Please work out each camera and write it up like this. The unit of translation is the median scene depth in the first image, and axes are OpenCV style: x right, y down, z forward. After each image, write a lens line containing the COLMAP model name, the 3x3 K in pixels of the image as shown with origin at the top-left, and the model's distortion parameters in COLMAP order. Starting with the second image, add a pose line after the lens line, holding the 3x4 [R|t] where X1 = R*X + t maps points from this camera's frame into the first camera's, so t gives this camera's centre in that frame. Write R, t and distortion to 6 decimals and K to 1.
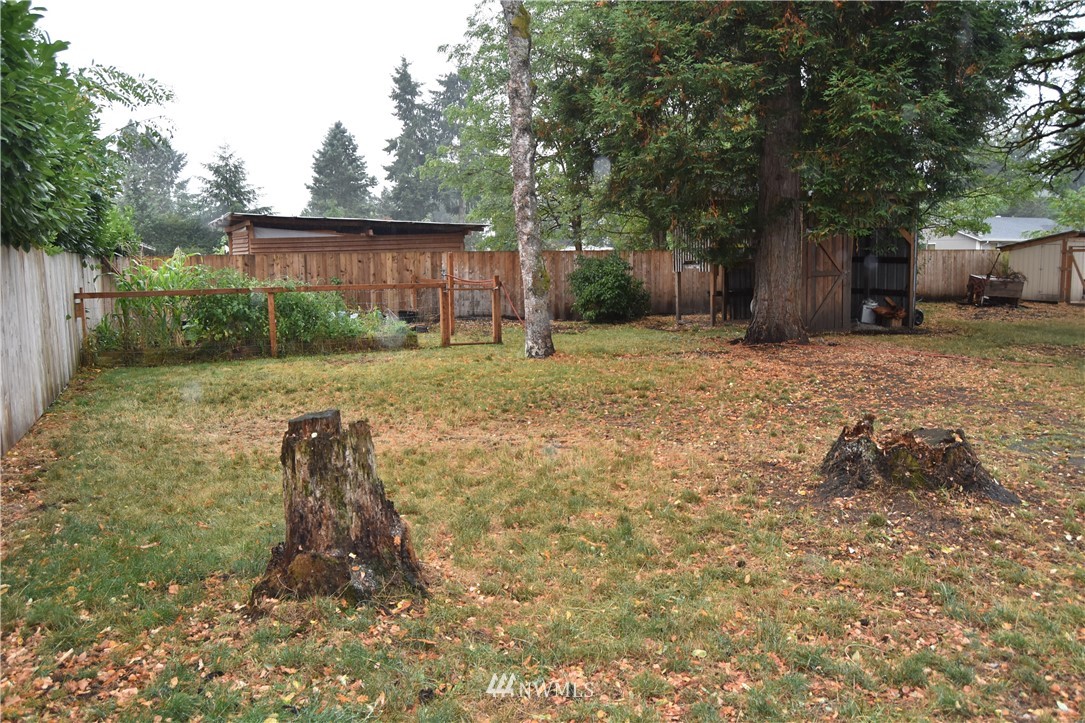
lens RADIAL K [[868.5, 0, 544.3], [0, 868.5, 362.6], [0, 0, 1]] dist [-0.084063, 0.025441]
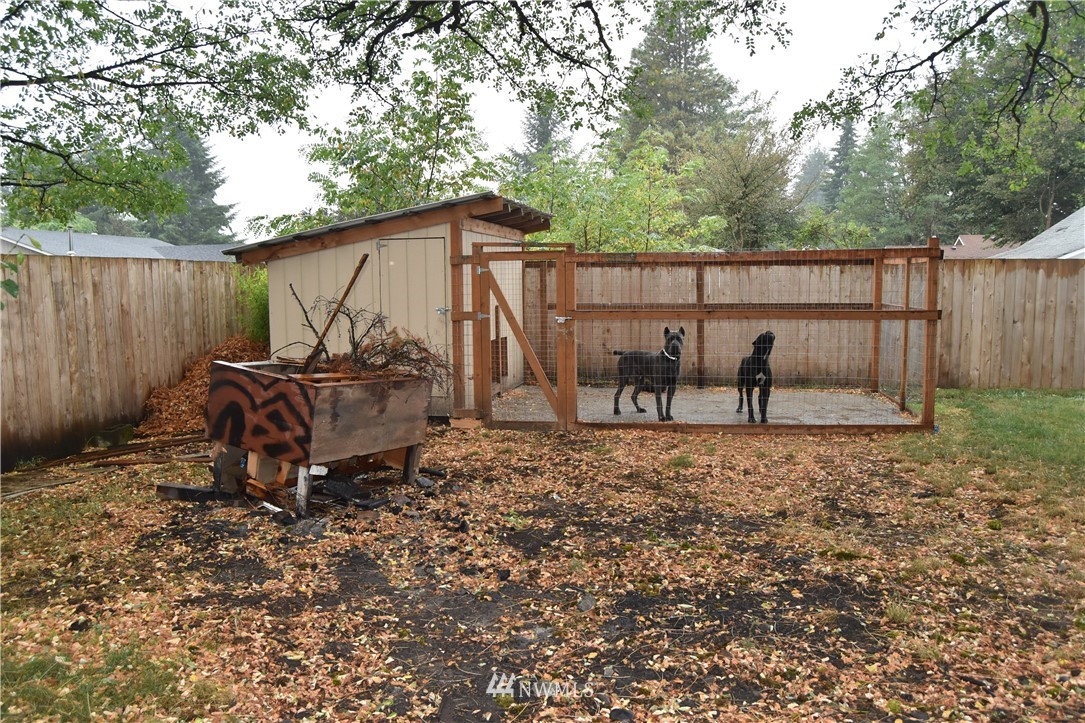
lens RADIAL K [[868.5, 0, 544.4], [0, 868.5, 363.8], [0, 0, 1]] dist [-0.084063, 0.025441]
pose [[0.544914, -0.077999, 0.834856, 0.294653], [0.107387, 0.993956, 0.022771, -0.079716], [-0.831587, 0.077245, 0.549997, 0.654614]]
